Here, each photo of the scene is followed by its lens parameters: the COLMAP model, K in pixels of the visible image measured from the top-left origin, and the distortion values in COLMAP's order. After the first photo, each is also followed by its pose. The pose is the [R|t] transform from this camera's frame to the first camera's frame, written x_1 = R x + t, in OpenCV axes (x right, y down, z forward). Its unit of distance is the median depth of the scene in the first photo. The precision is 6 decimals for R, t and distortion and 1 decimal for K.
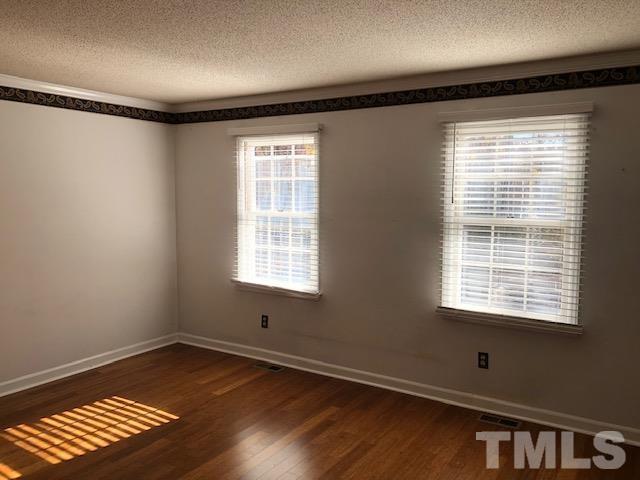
lens RADIAL K [[525.3, 0, 317.7], [0, 525.3, 240.1], [0, 0, 1]] dist [0.026608, -0.018486]
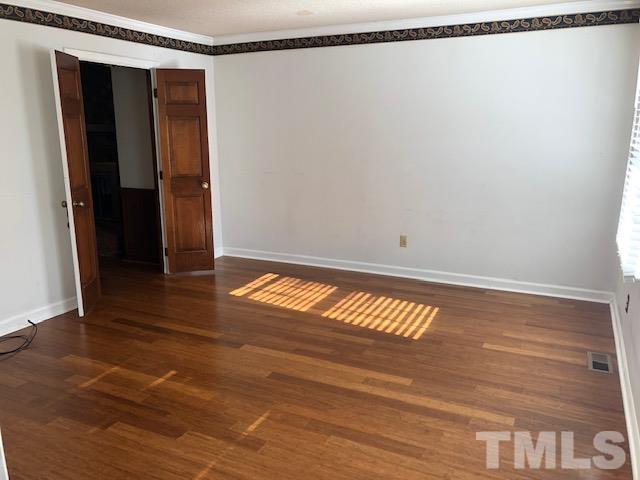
lens RADIAL K [[525.3, 0, 317.0], [0, 525.3, 242.0], [0, 0, 1]] dist [0.026608, -0.018486]
pose [[0.105992, 0.215323, -0.970774, 0.689037], [-0.081892, 0.974847, 0.207285, -0.044091], [0.990989, 0.057528, 0.120959, 0.695919]]
